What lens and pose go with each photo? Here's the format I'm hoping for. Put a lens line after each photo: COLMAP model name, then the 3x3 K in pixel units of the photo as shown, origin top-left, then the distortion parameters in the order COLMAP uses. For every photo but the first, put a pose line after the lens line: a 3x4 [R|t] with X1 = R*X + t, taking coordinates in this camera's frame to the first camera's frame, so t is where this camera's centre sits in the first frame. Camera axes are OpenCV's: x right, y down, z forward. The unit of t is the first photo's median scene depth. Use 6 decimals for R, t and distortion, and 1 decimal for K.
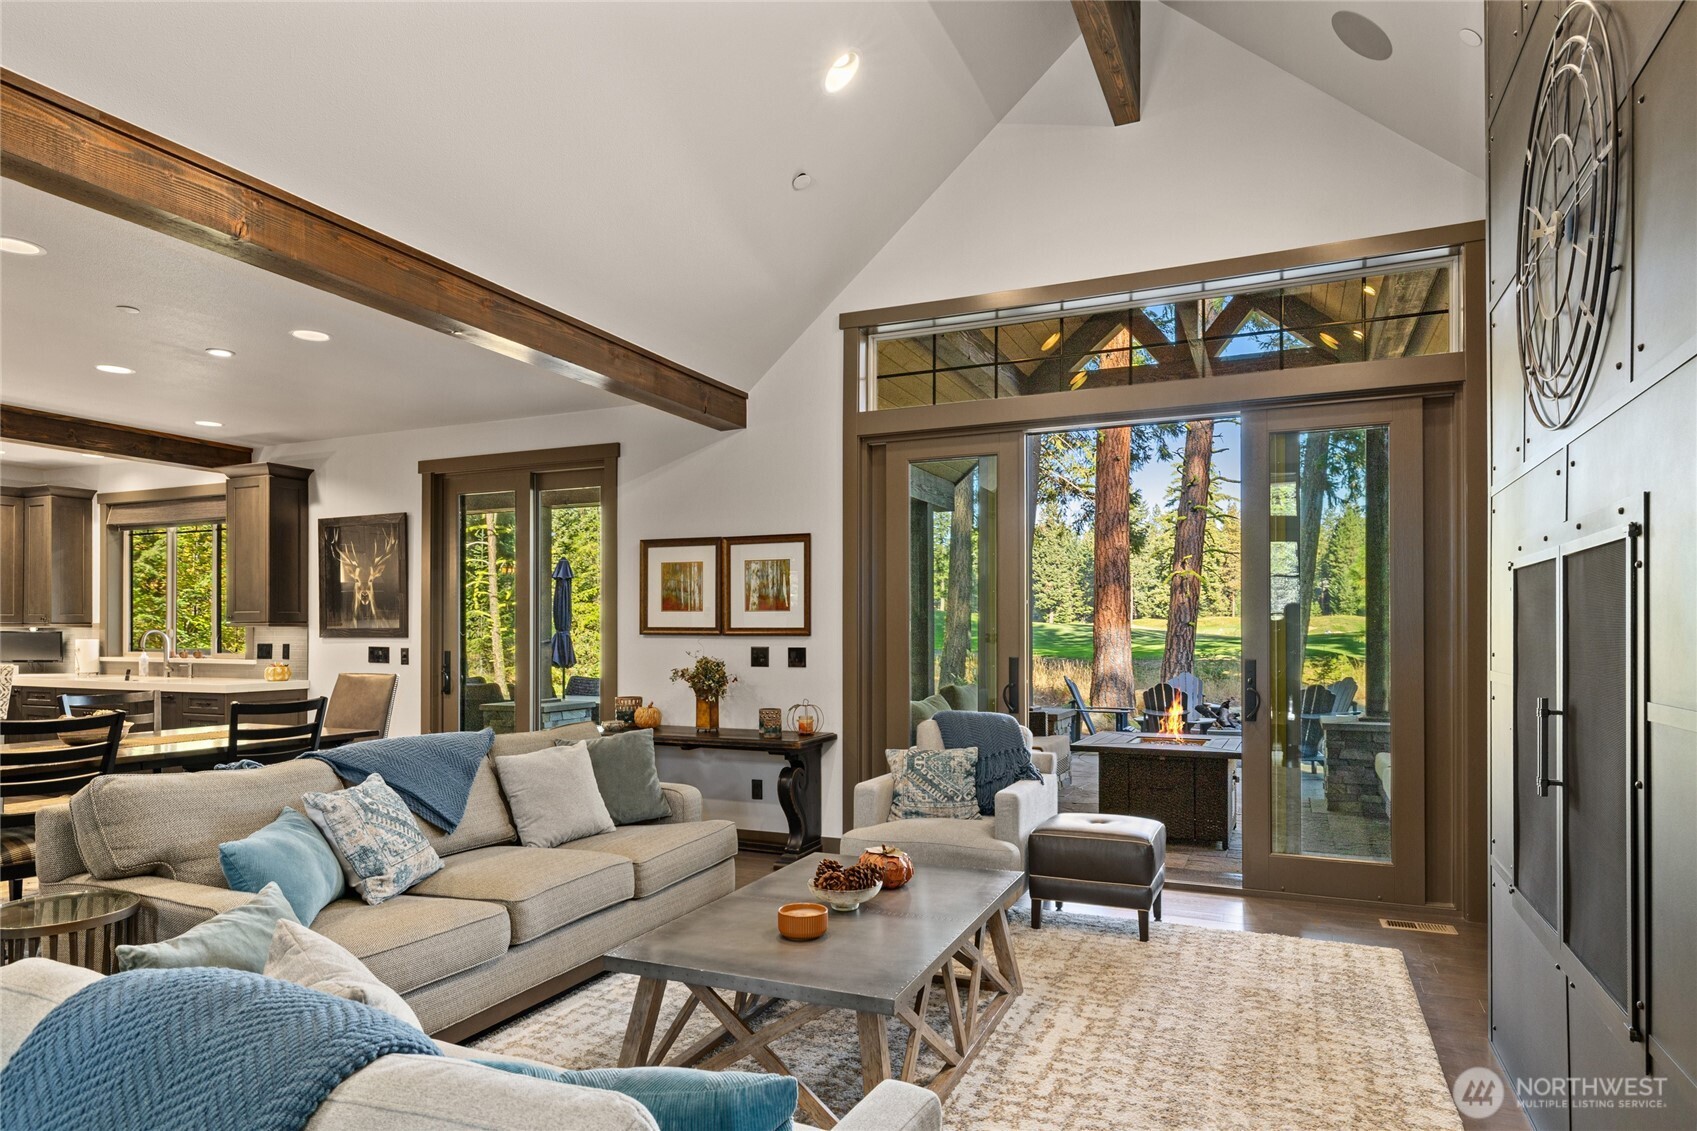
lens RADIAL K [[995.1, 0, 838.1], [0, 995.1, 623.9], [0, 0, 1]] dist [0.005292, -0.003986]
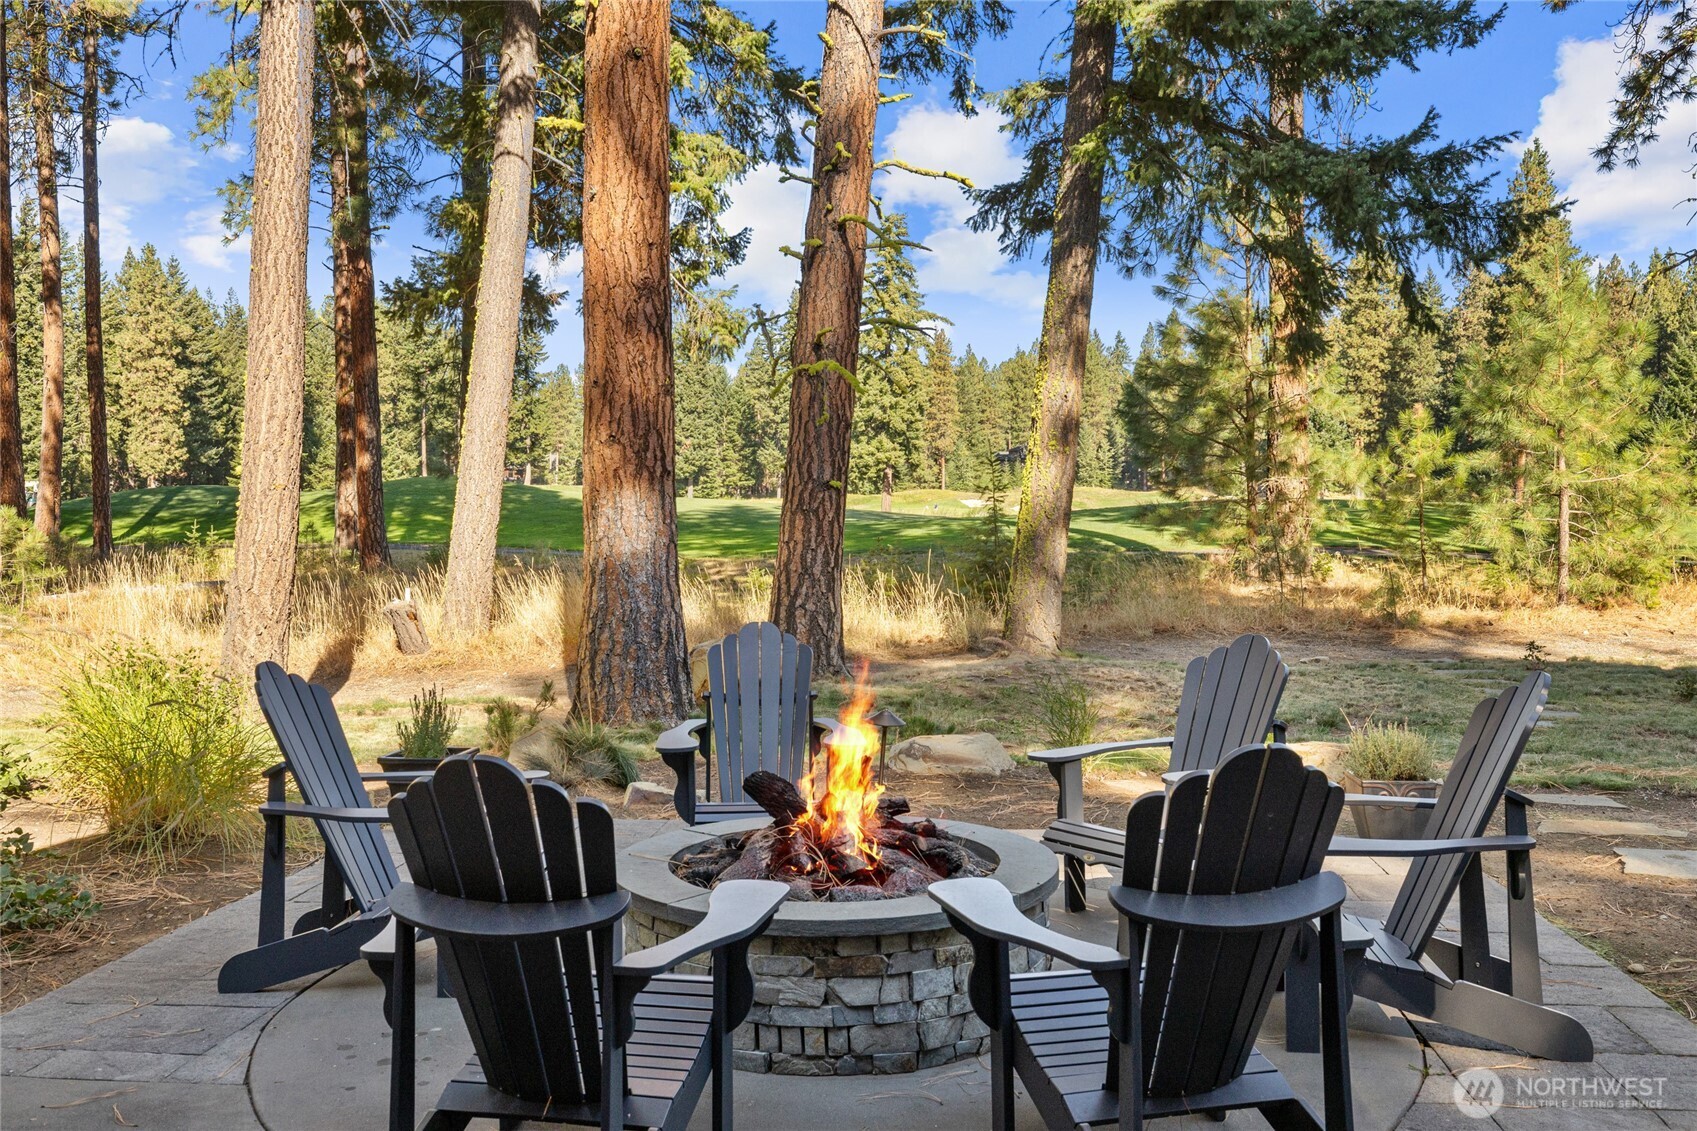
lens RADIAL K [[1465.6, 0, 850.7], [0, 1465.6, 535.4], [0, 0, 1]] dist [0.019725, 0.013536]
pose [[0.950722, -0.016813, 0.309589, 0.575236], [0.009902, 0.999666, 0.023884, 0.026162], [-0.309887, -0.019641, 0.950570, 1.356097]]
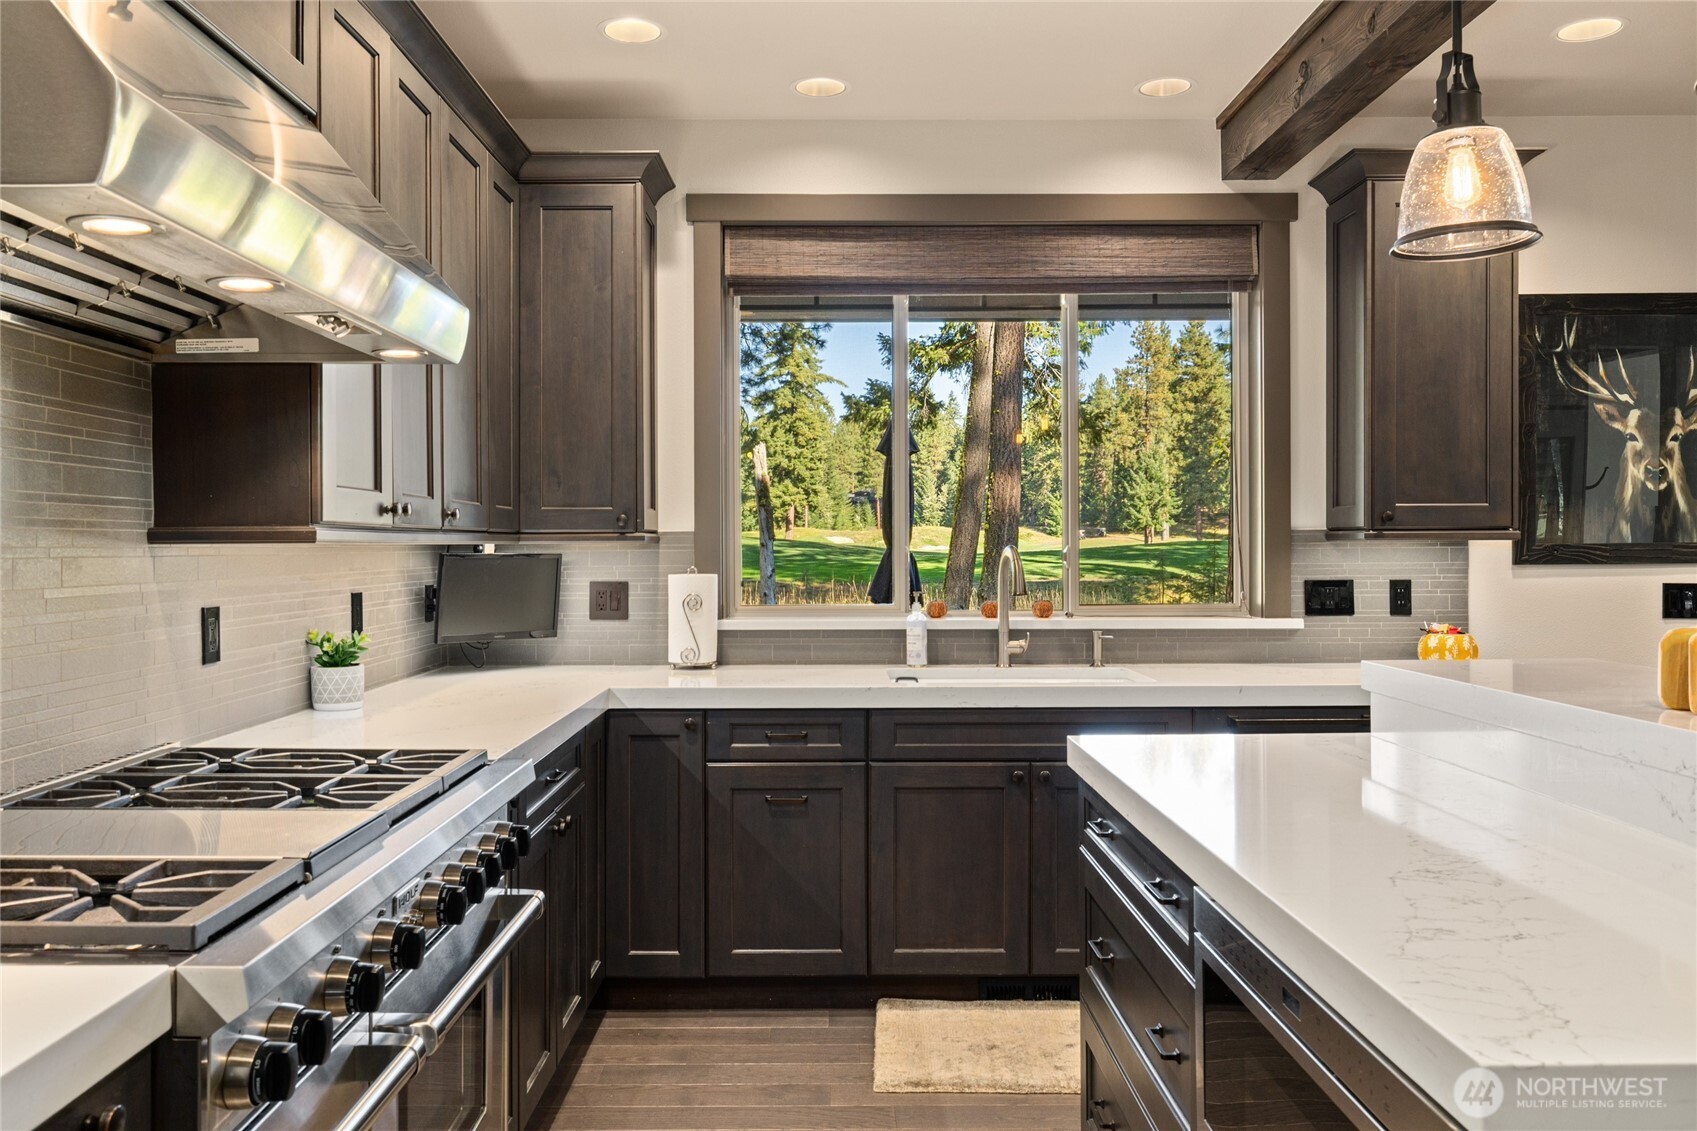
lens RADIAL K [[1314.1, 0, 841.1], [0, 1314.1, 551.1], [0, 0, 1]] dist [0.000101, 0.004208]
pose [[0.911872, -0.005159, 0.410441, -1.313104], [0.000515, 0.999935, 0.011425, 0.001328], [-0.410473, -0.010207, 0.911815, 0.751782]]
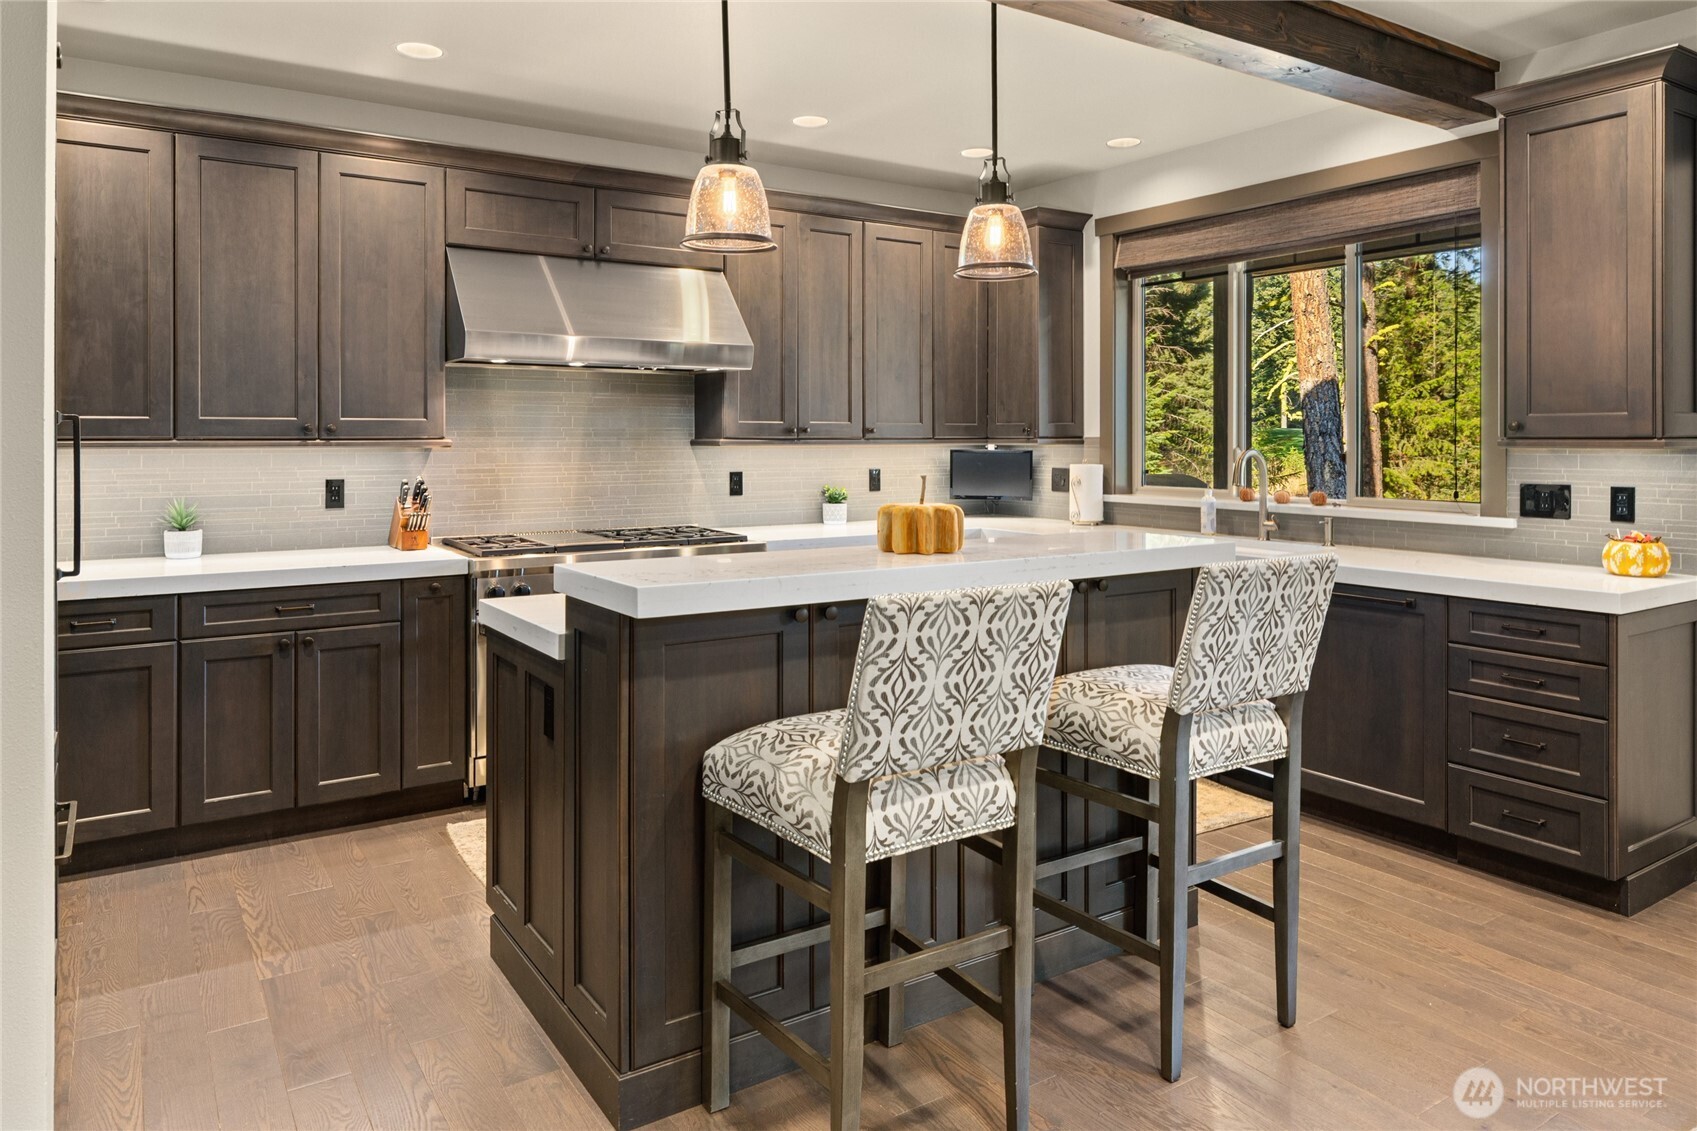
lens RADIAL K [[1095.0, 0, 835.9], [0, 1095.0, 438.7], [0, 0, 1]] dist [-0.012373, 0.003341]
pose [[0.840207, 0.000119, -0.542265, -0.759843], [0.005084, 0.999954, 0.008098, -0.008513], [0.542241, -0.009561, 0.840168, 0.536608]]
